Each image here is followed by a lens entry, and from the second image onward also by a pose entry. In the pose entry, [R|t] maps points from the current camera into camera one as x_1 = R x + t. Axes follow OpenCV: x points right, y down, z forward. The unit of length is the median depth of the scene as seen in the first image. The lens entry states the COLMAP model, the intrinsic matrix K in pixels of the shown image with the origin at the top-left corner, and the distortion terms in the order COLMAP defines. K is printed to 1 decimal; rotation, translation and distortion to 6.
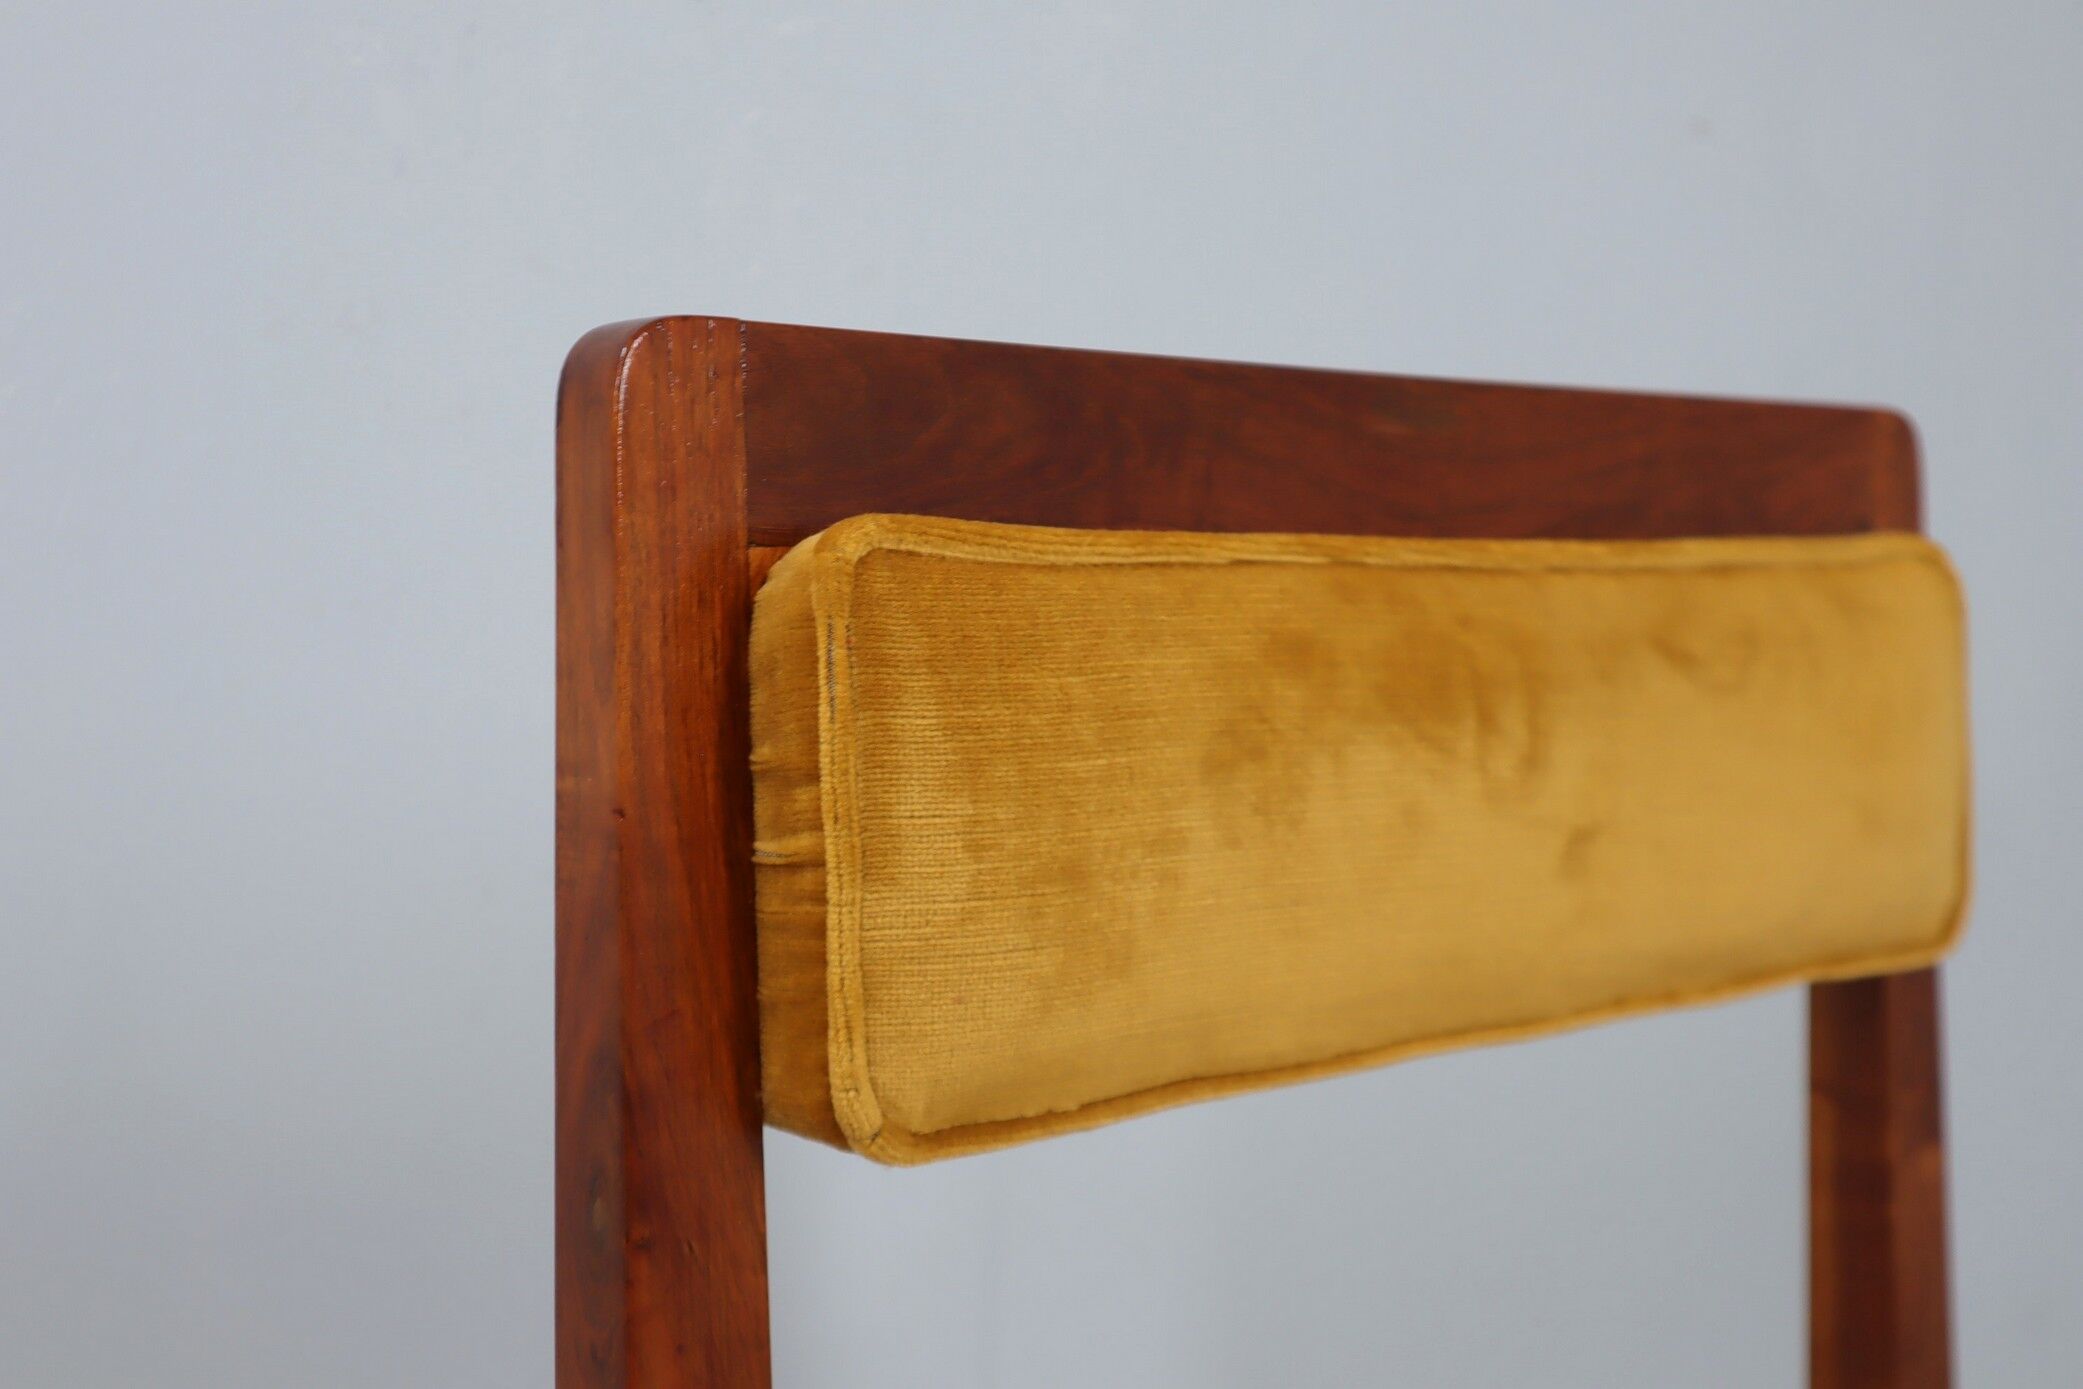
lens RADIAL K [[2603.1, 0, 1038.4], [0, 2603.1, 696.1], [0, 0, 1]] dist [0.023511, 0.000000]
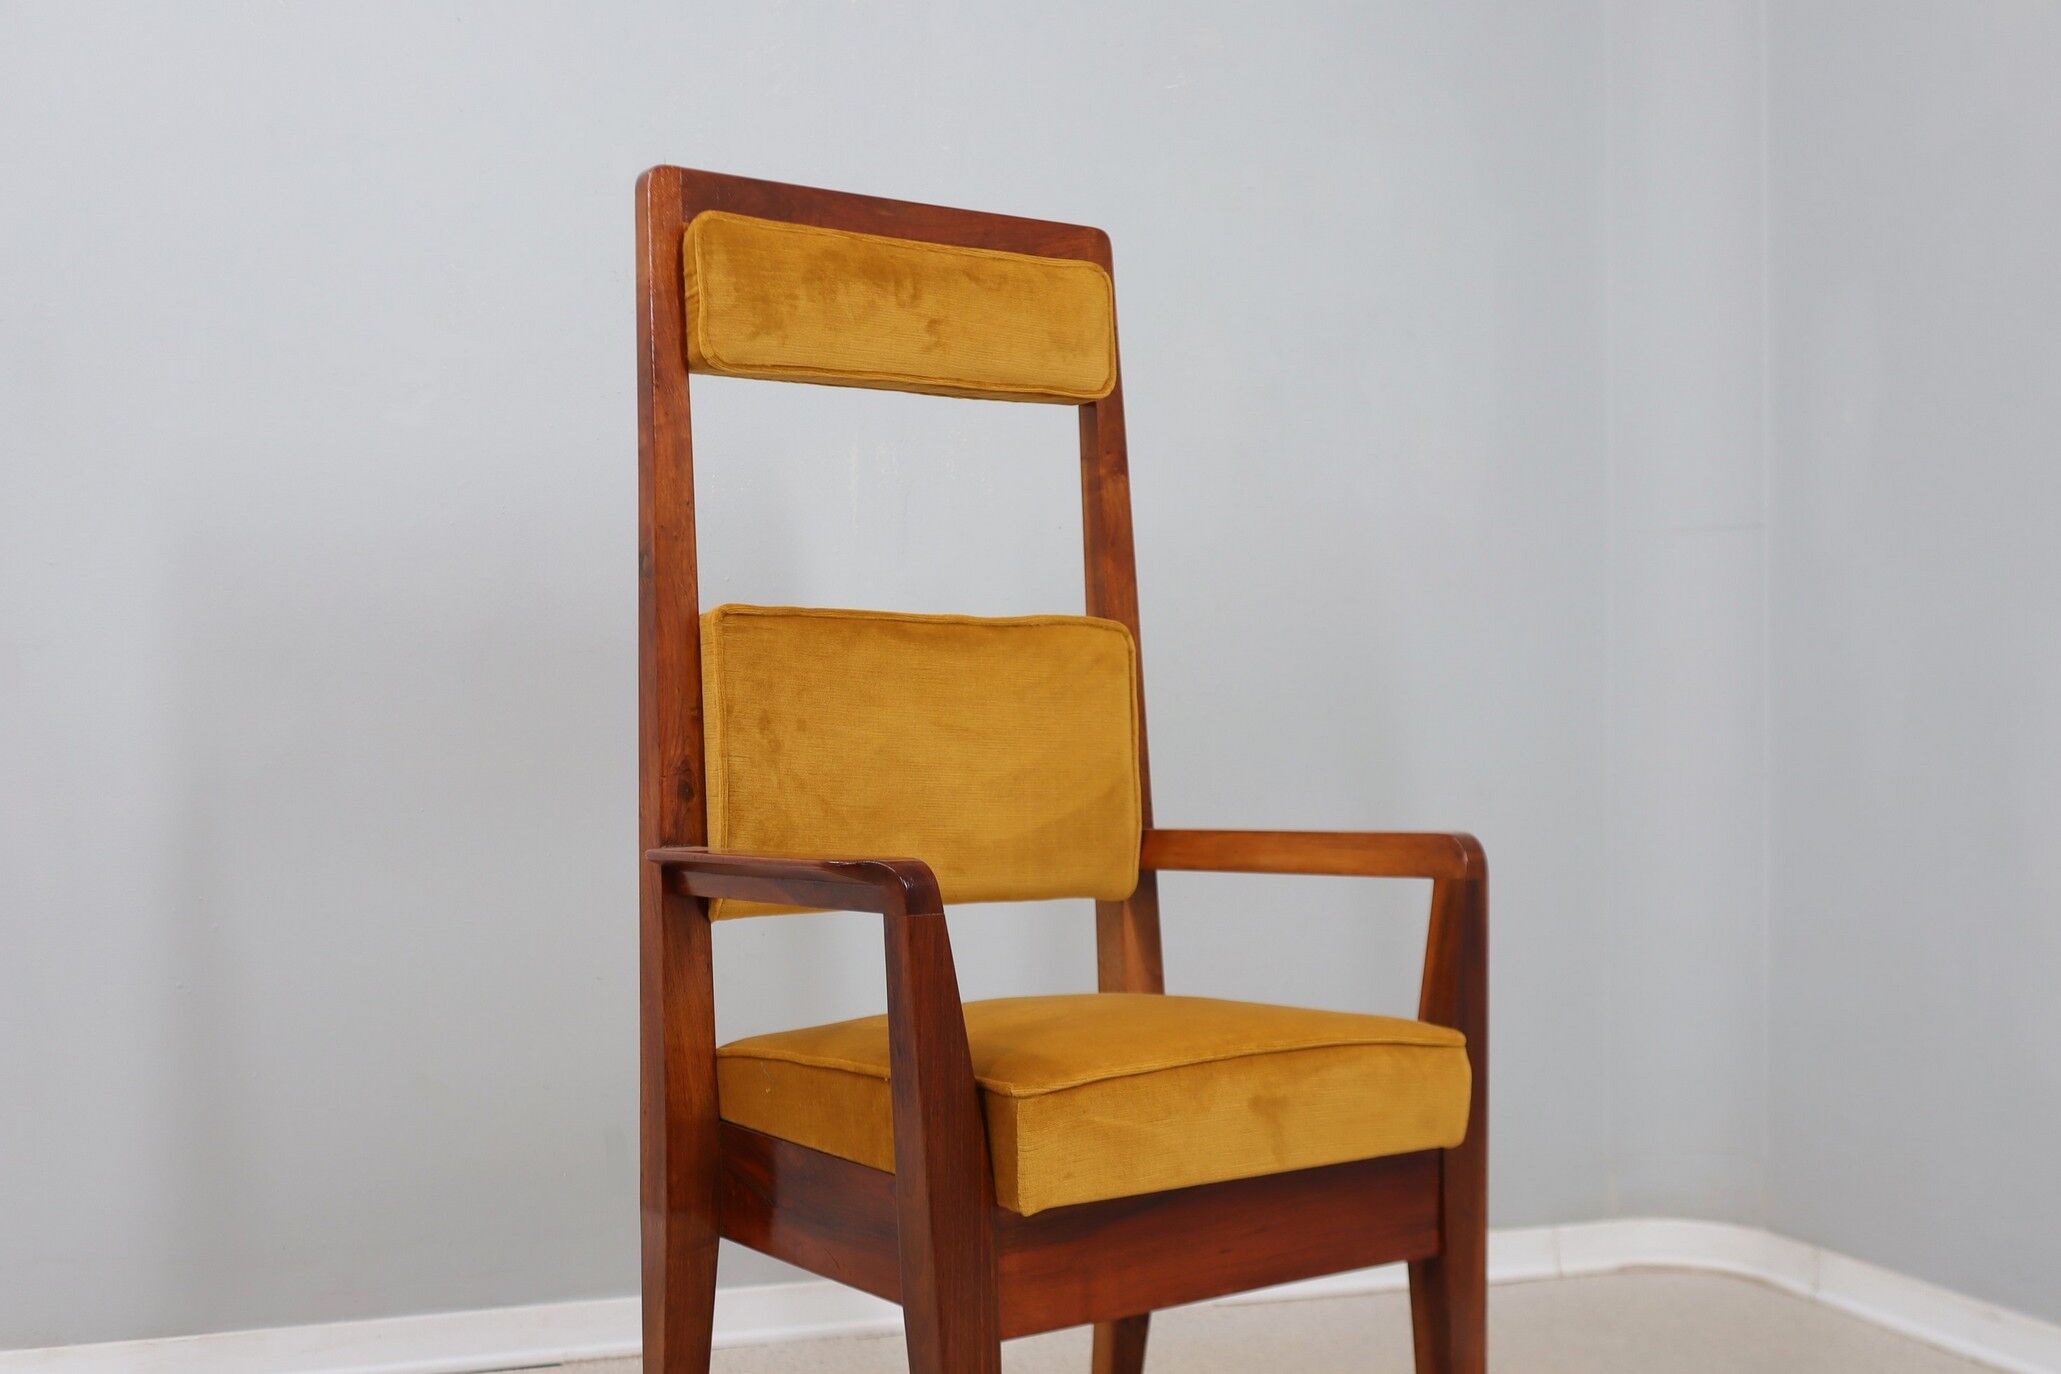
lens RADIAL K [[2445.7, 0, 1029.0], [0, 2445.7, 689.0], [0, 0, 1]] dist [0.058878, 0.000000]
pose [[0.994833, -0.031111, -0.096641, 0.754162], [0.021859, 0.995203, -0.095355, 1.019200], [0.099144, 0.092750, 0.990741, -2.602809]]
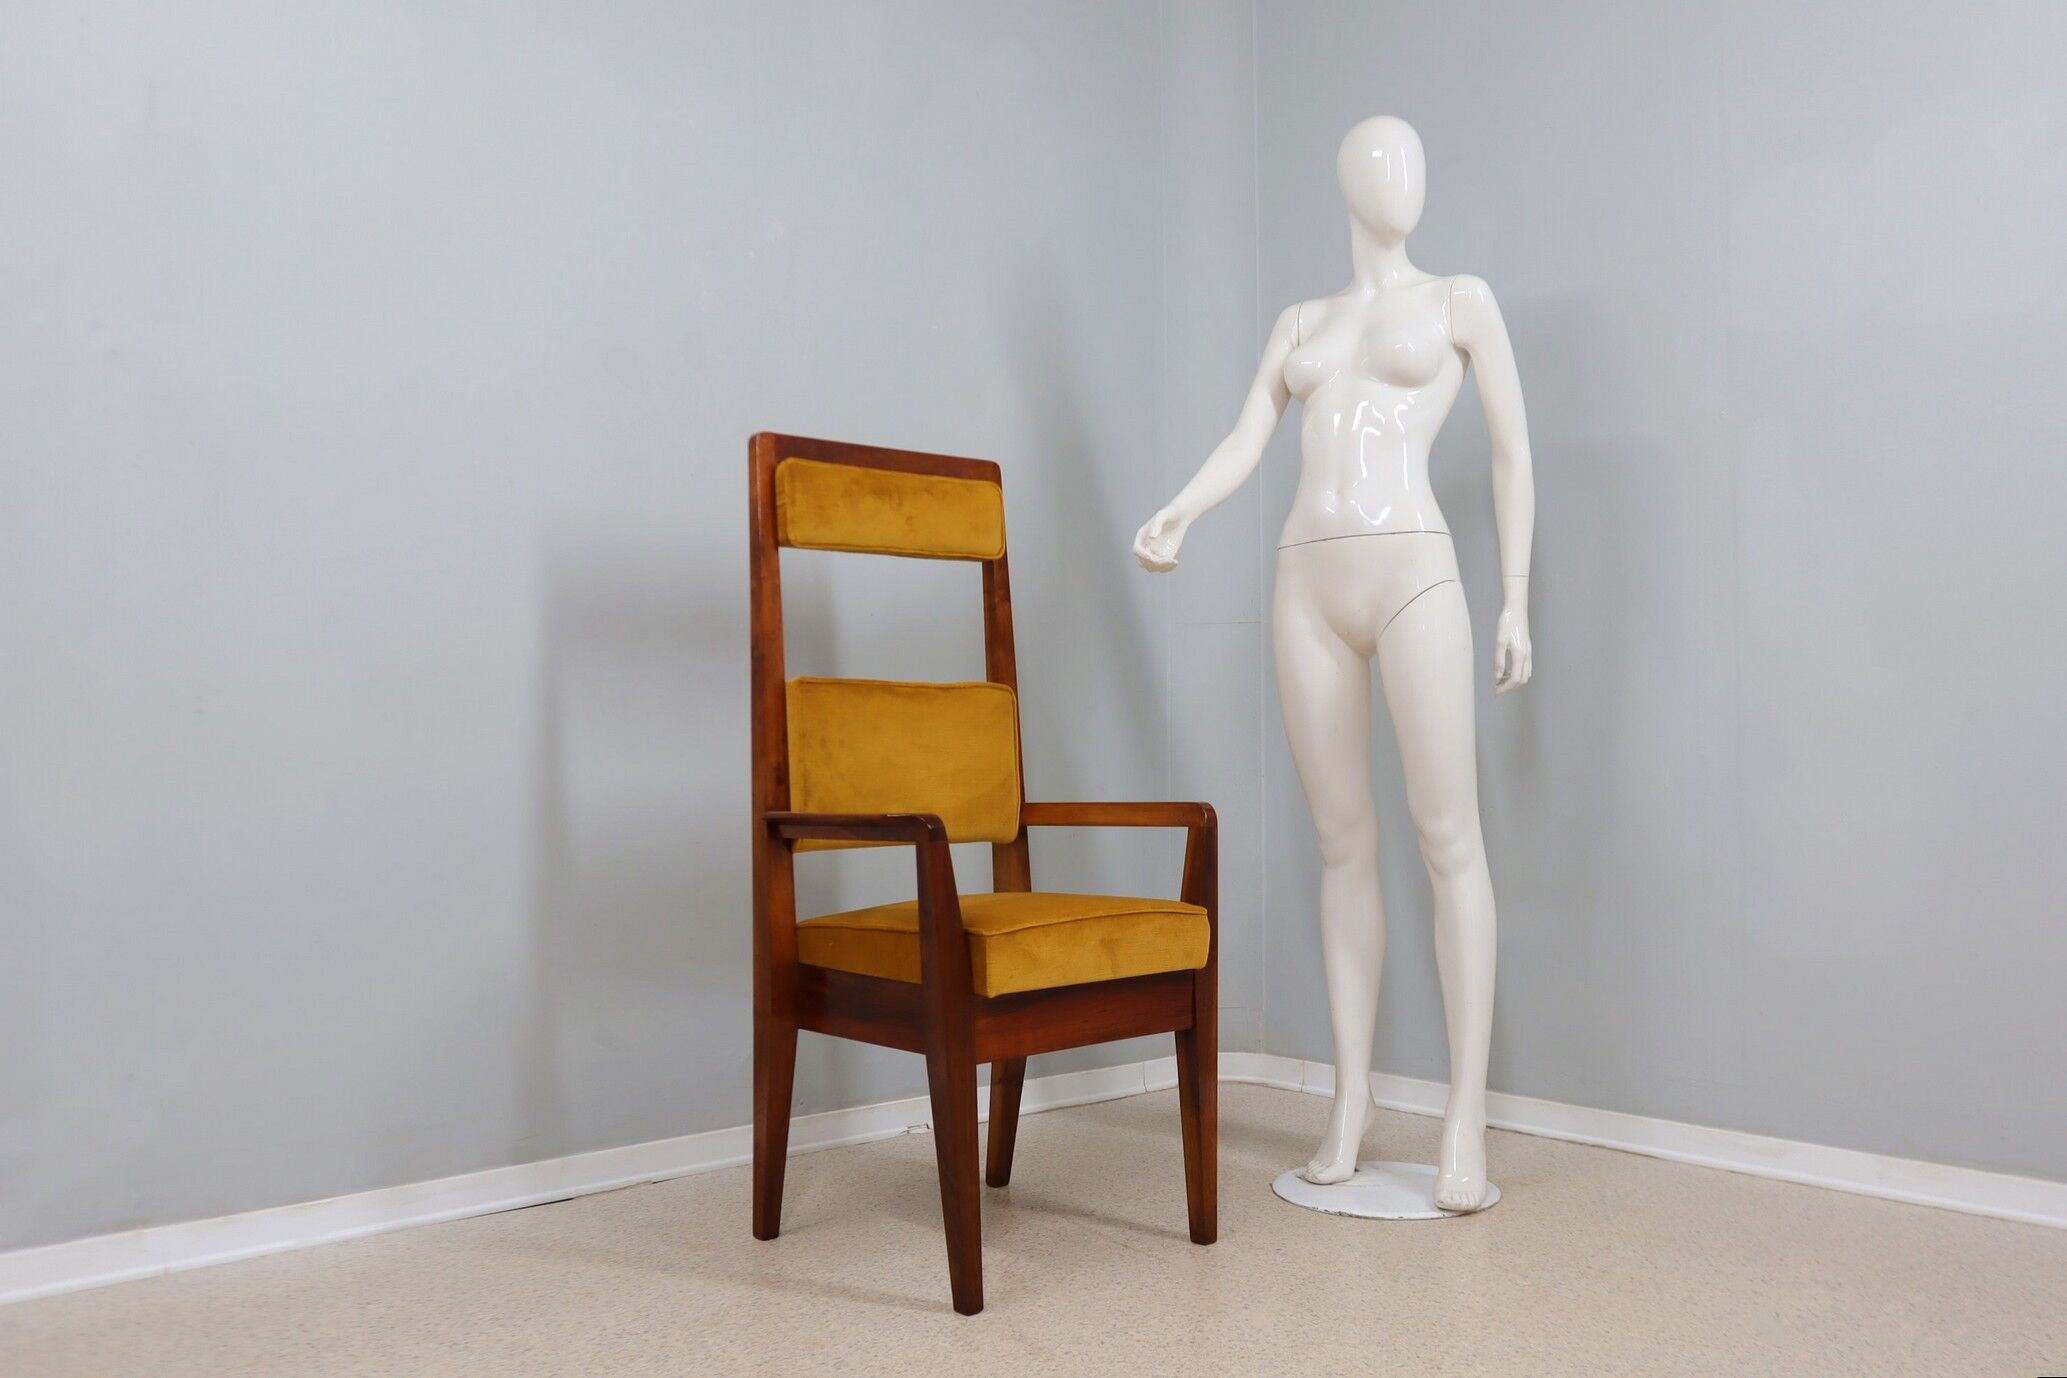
lens RADIAL K [[1893.1, 0, 1041.7], [0, 1893.1, 690.8], [0, 0, 1]] dist [-0.009695, 0.000000]
pose [[0.999148, -0.030220, 0.028092, 0.454258], [0.033067, 0.993696, -0.107123, 1.138313], [-0.024677, 0.107961, 0.993849, -4.105373]]
